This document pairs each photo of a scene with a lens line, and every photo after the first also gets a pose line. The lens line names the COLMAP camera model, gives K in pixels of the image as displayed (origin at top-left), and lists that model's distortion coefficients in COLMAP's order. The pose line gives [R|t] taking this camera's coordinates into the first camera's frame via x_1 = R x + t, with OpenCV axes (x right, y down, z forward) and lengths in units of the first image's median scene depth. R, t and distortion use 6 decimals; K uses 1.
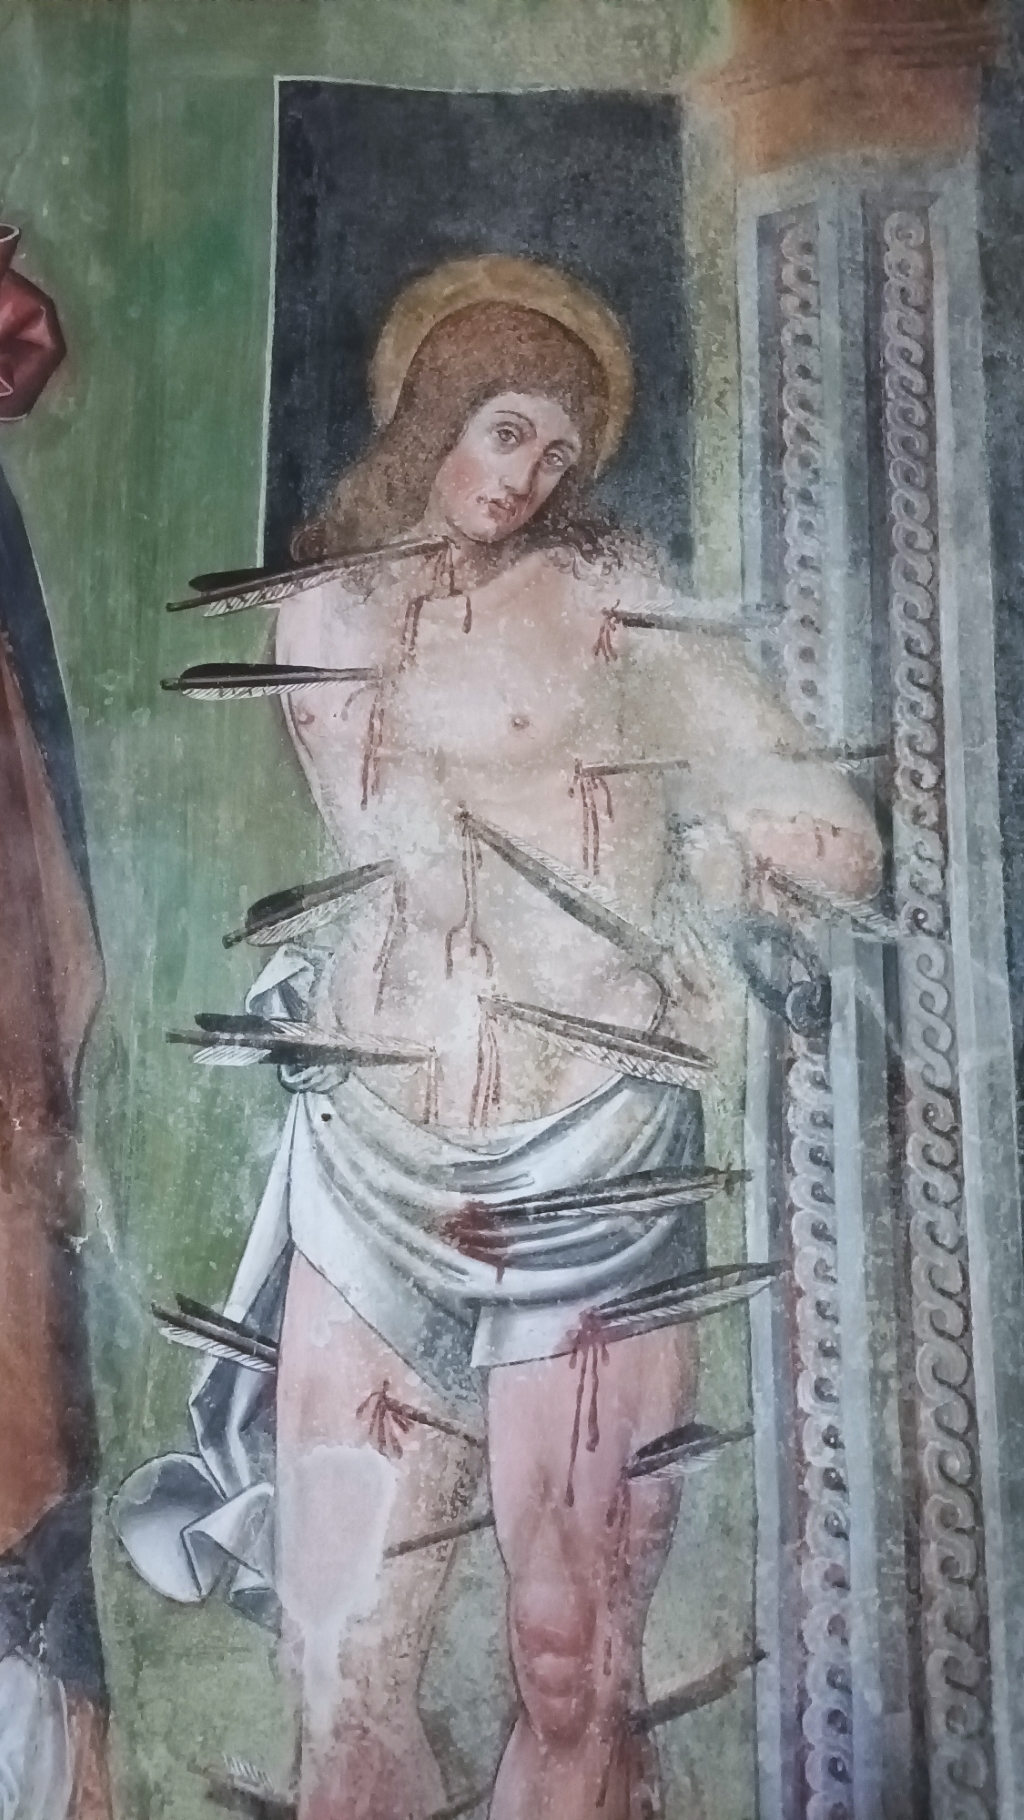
lens RADIAL K [[1354.9, 0, 516.4], [0, 1354.9, 915.7], [0, 0, 1]] dist [0.026076, -0.009173]
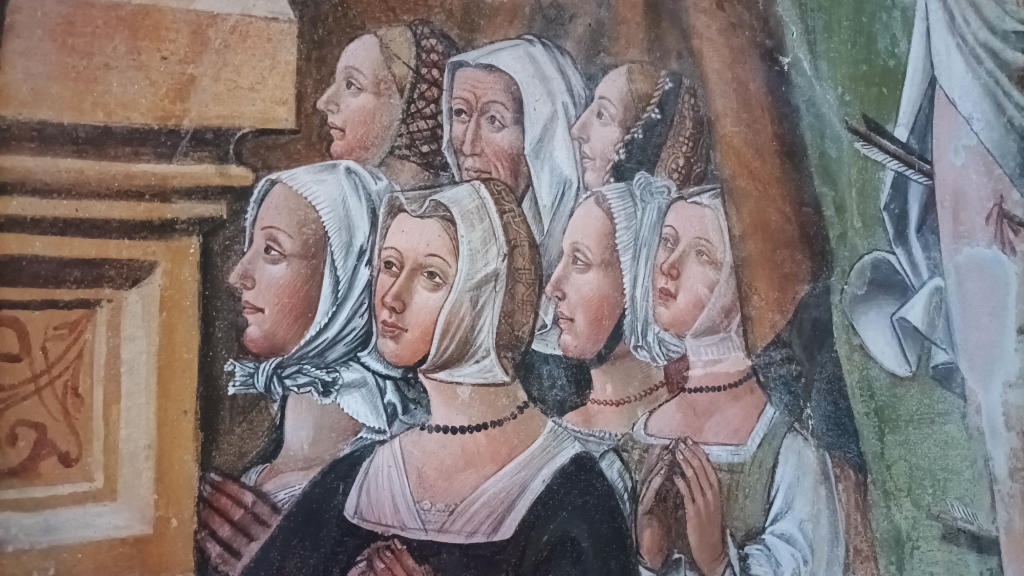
lens RADIAL K [[762.3, 0, 512.0], [0, 762.3, 288.0], [0, 0, 1]] dist [0.026076, -0.009173]
pose [[0.934100, -0.023990, 0.356204, -0.743657], [0.014468, 0.999464, 0.029372, 0.399428], [-0.356718, -0.022283, 0.933946, 0.522038]]
